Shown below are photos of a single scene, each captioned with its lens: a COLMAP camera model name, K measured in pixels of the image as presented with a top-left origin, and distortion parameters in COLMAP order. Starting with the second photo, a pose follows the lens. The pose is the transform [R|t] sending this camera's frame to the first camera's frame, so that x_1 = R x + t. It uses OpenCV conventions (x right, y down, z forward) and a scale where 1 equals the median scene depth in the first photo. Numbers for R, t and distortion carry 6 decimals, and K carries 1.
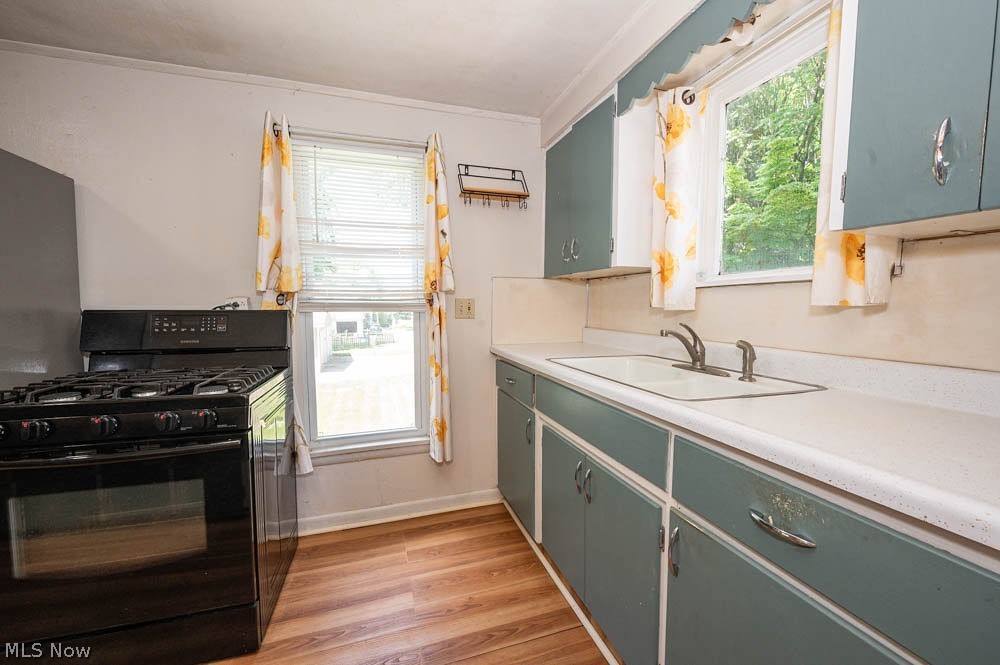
lens RADIAL K [[398.7, 0, 487.0], [0, 398.7, 334.8], [0, 0, 1]] dist [-0.002118, 0.000464]
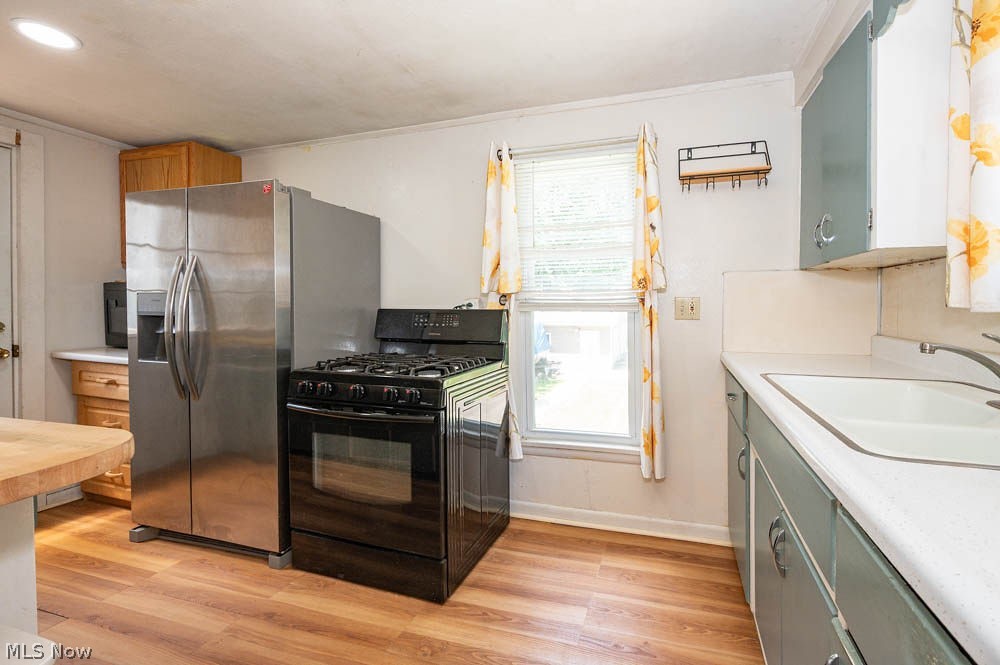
lens RADIAL K [[406.8, 0, 525.8], [0, 406.8, 314.0], [0, 0, 1]] dist [-0.001354, -0.000157]
pose [[0.833619, 0.009903, -0.552252, 0.181488], [-0.037746, 0.998523, -0.039071, -0.006156], [0.551049, 0.053416, 0.832761, 0.069277]]
